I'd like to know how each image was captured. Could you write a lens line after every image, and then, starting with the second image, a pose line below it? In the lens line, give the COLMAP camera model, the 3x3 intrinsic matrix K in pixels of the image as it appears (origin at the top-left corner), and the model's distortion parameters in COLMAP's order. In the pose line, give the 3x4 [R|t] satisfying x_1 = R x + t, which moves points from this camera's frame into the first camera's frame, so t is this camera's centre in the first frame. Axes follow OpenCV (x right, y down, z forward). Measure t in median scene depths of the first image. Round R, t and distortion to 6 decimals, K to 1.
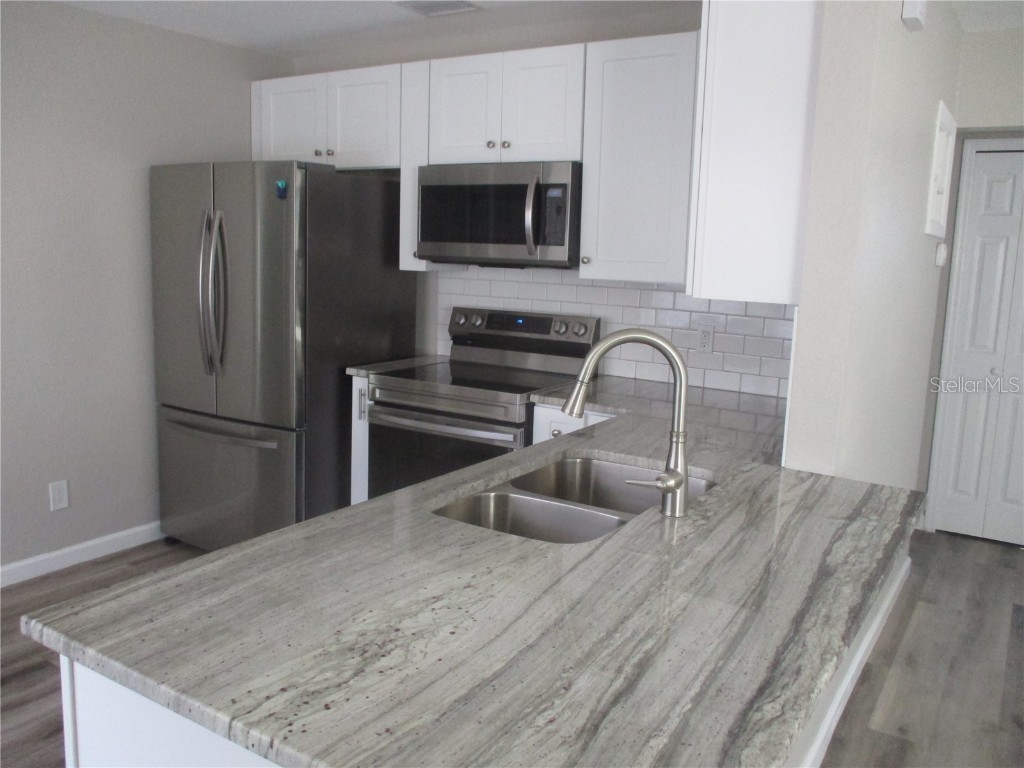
lens RADIAL K [[859.6, 0, 513.1], [0, 859.6, 381.6], [0, 0, 1]] dist [-0.032753, -0.007062]
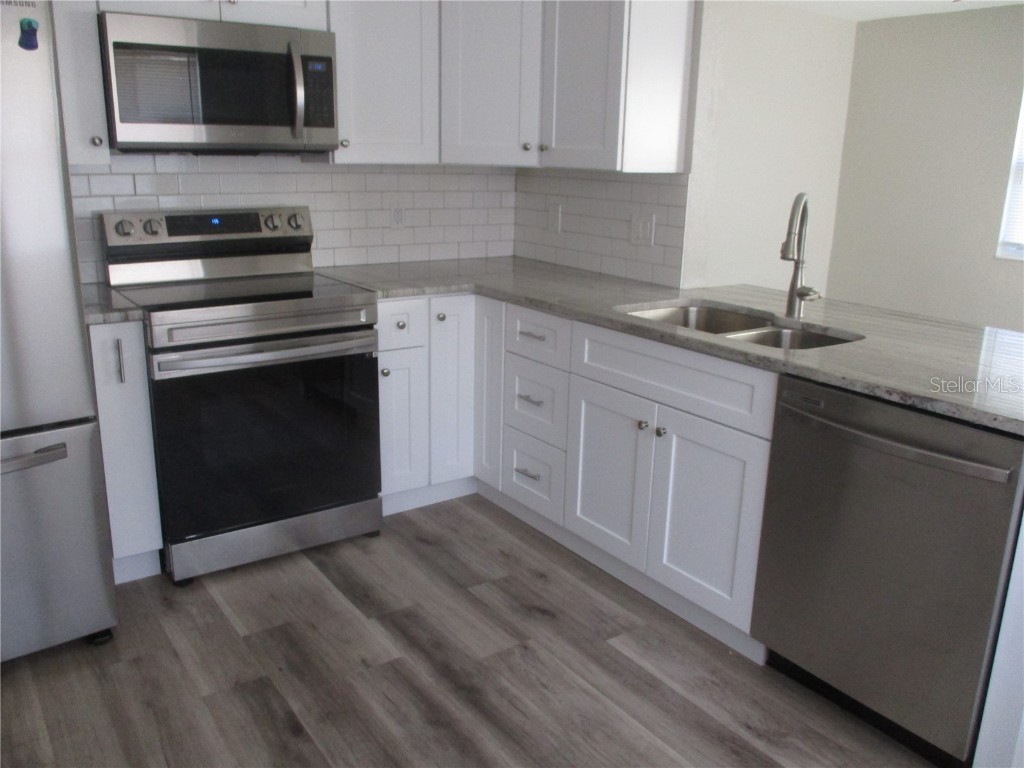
lens RADIAL K [[859.6, 0, 511.6], [0, 859.6, 386.0], [0, 0, 1]] dist [-0.032753, -0.007062]
pose [[0.402087, -0.272505, 0.874109, -0.718121], [0.137887, 0.961817, 0.236420, -0.081093], [-0.905159, 0.025467, 0.424310, 0.436997]]
